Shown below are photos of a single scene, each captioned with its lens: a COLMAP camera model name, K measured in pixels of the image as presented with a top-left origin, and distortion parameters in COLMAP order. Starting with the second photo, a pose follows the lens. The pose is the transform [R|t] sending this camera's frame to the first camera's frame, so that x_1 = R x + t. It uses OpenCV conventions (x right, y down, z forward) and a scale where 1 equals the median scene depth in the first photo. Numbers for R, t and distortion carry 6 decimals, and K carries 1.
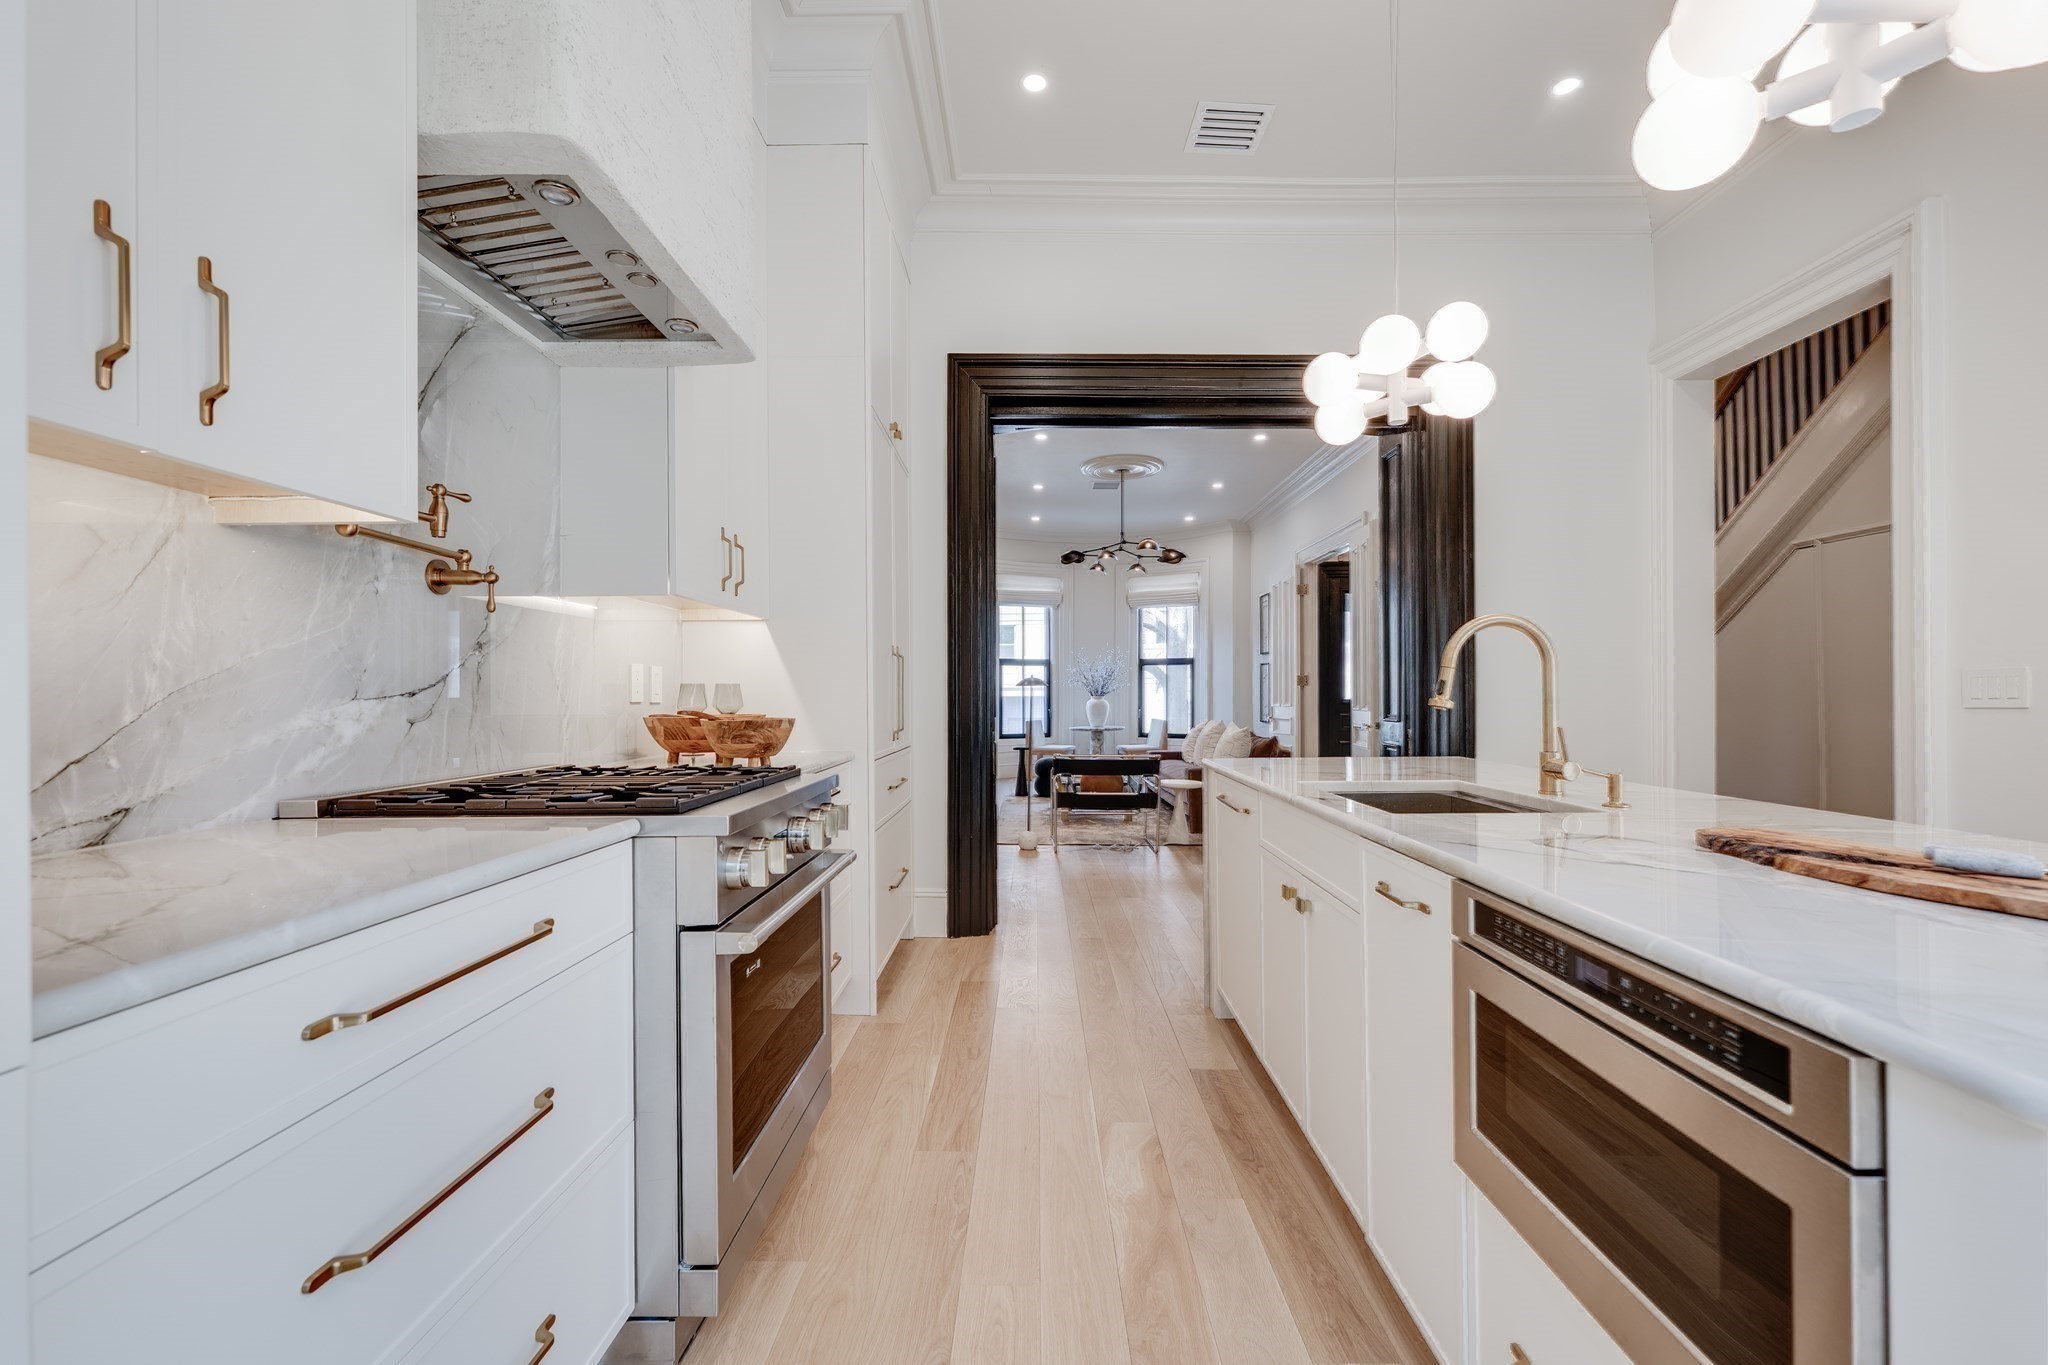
lens RADIAL K [[842.7, 0, 1029.9], [0, 842.7, 694.5], [0, 0, 1]] dist [0.000443, 0.000031]
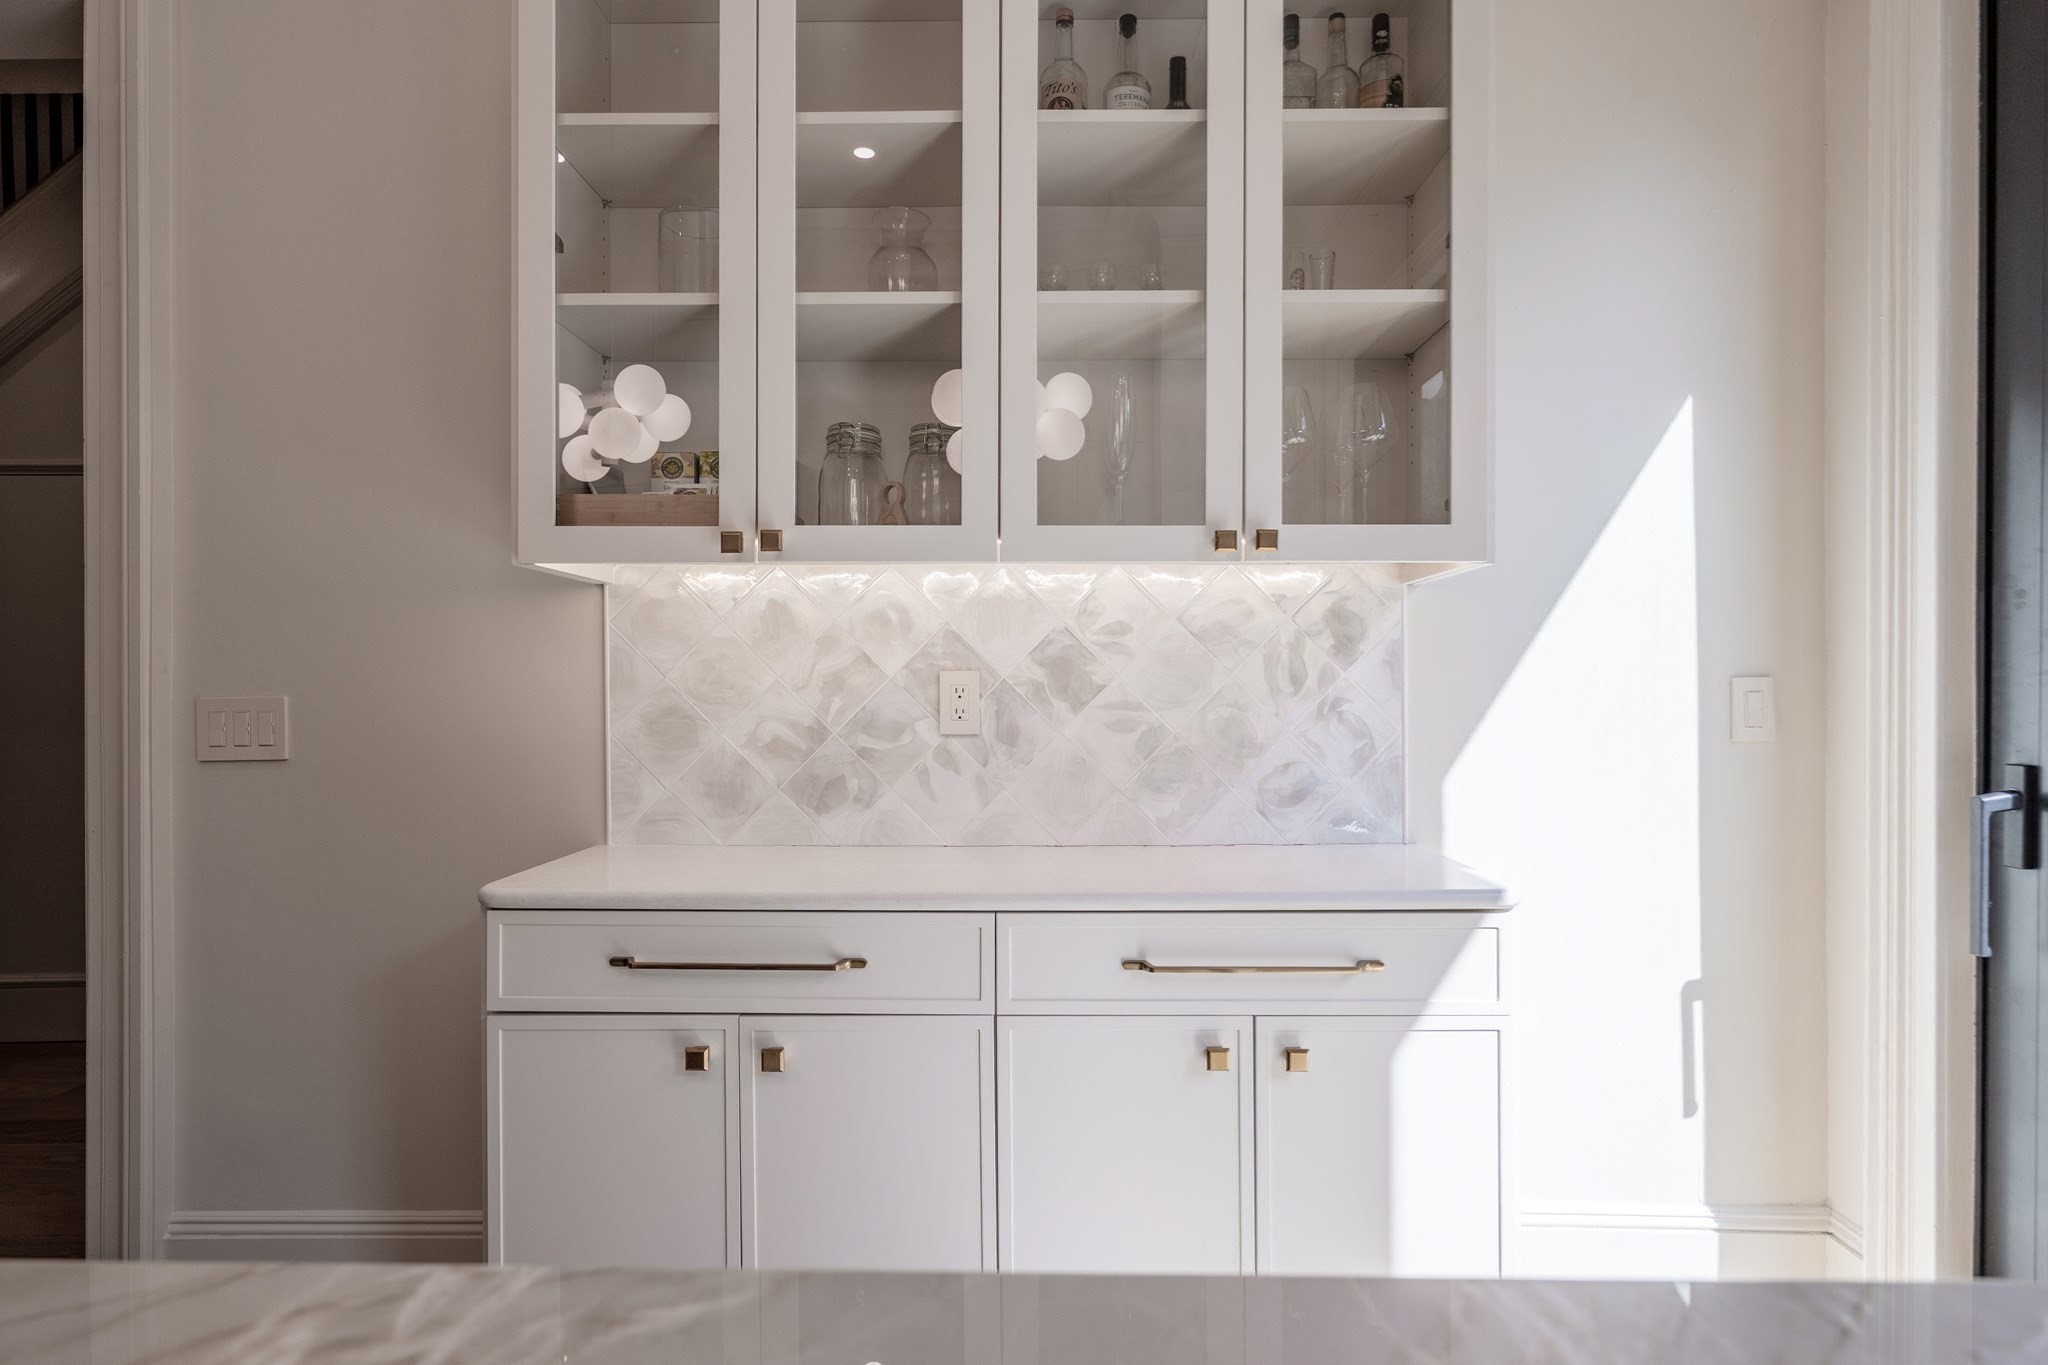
lens RADIAL K [[1036.1, 0, 1020.3], [0, 1036.1, 686.8], [0, 0, 1]] dist [0.001852, -0.001398]
pose [[0.002035, 0.009578, 0.999952, 0.104435], [0.000566, 0.999954, -0.009579, -0.010984], [-0.999998, 0.000585, 0.002029, 0.124586]]
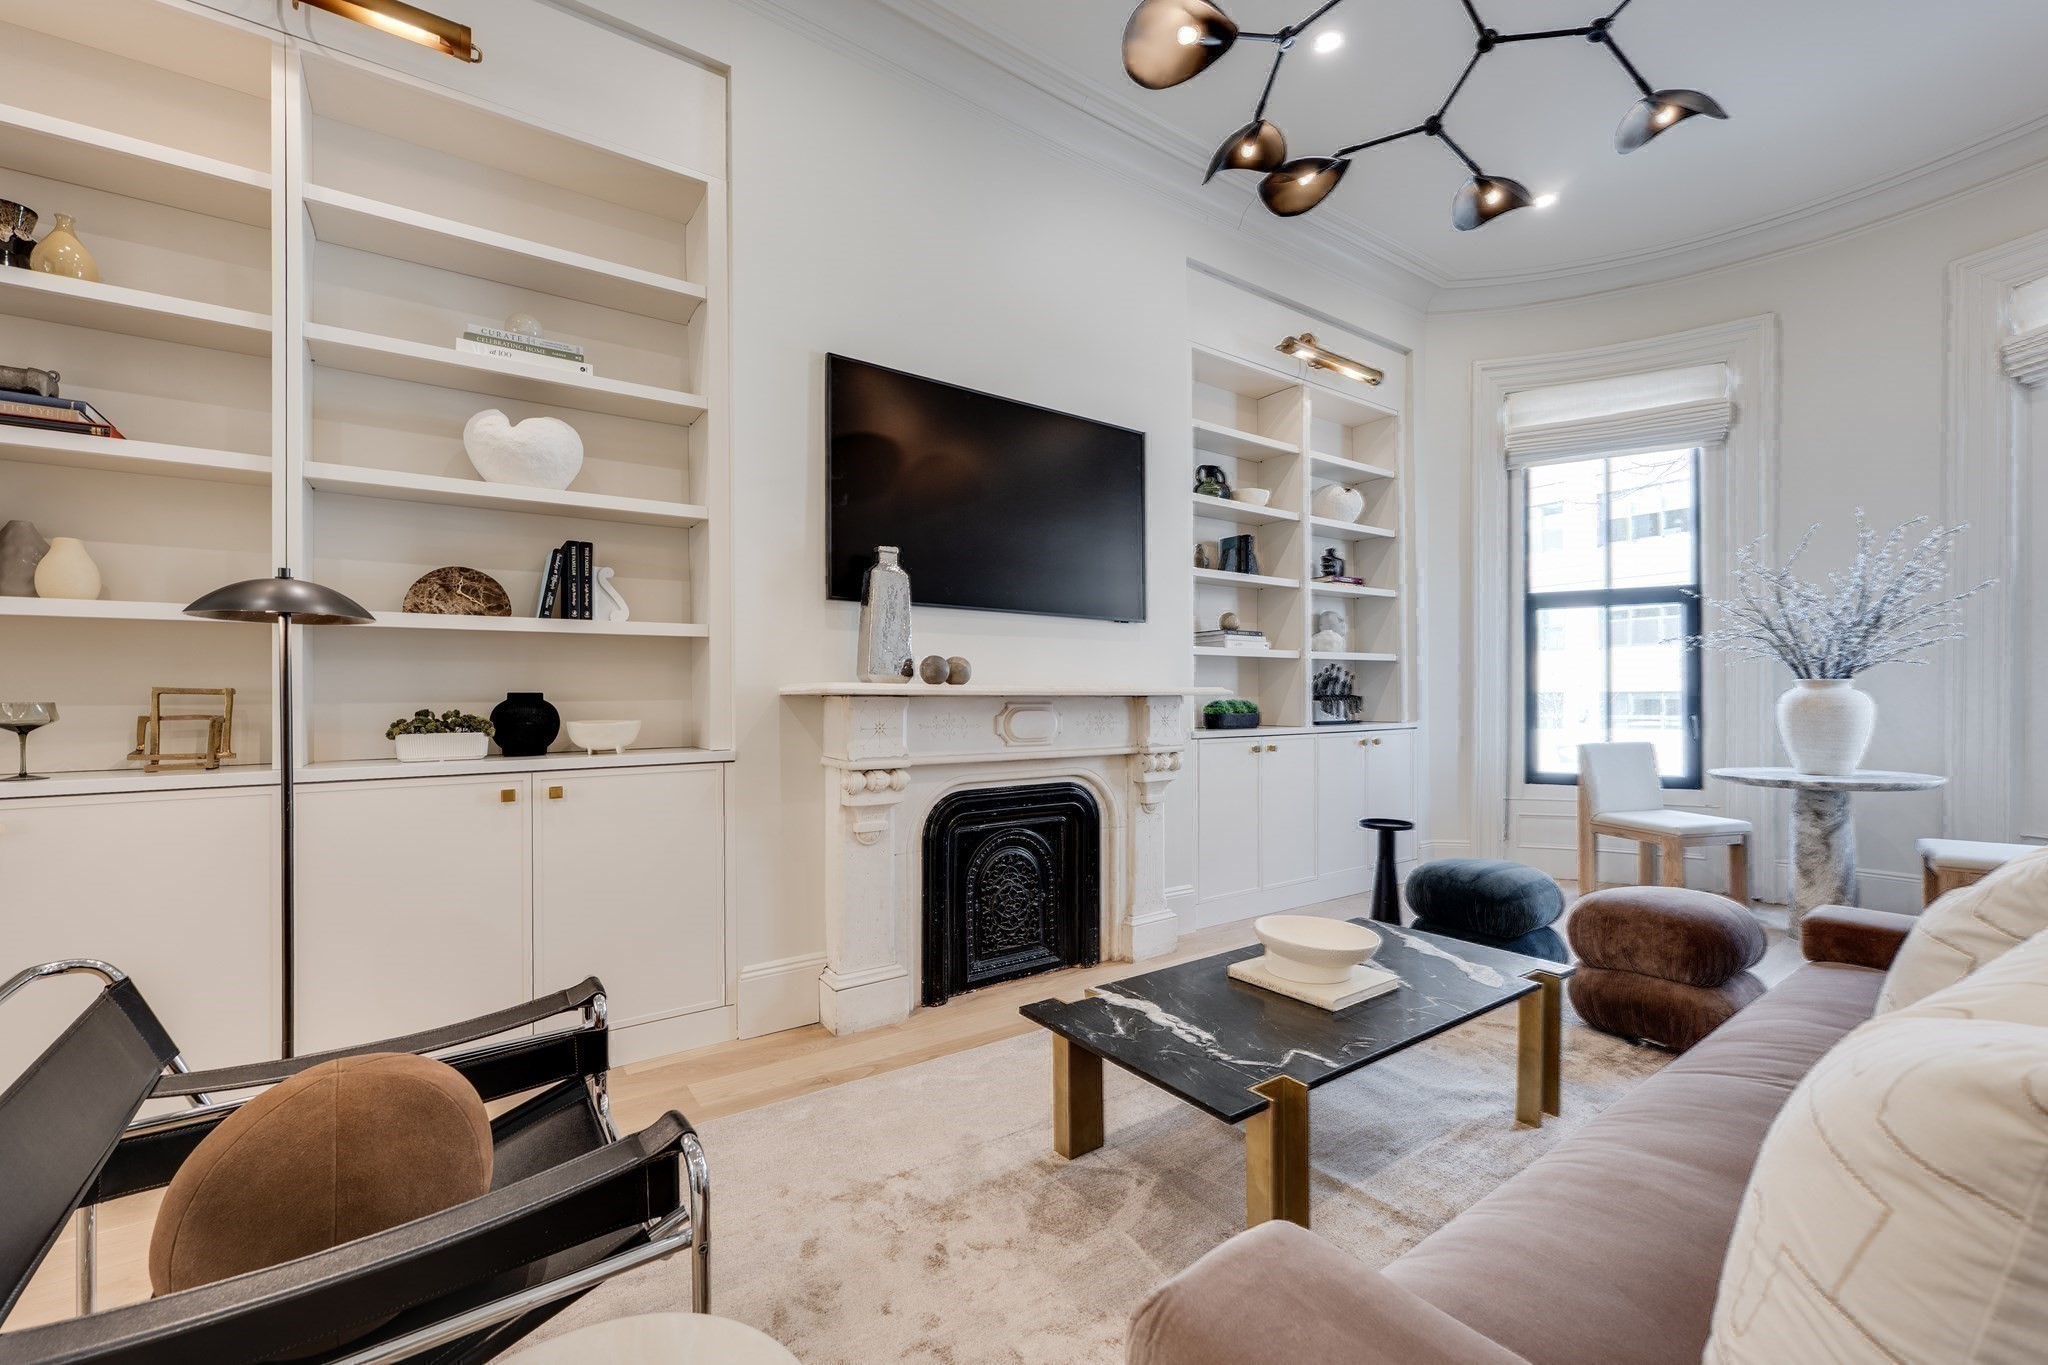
lens RADIAL K [[842.7, 0, 1020.9], [0, 842.7, 690.5], [0, 0, 1]] dist [0.000443, 0.000031]
pose [[0.582057, -0.002775, -0.813143, 0.214195], [0.004006, 0.999992, -0.000545, 0.007035], [0.813138, -0.002940, 0.582063, 0.734888]]
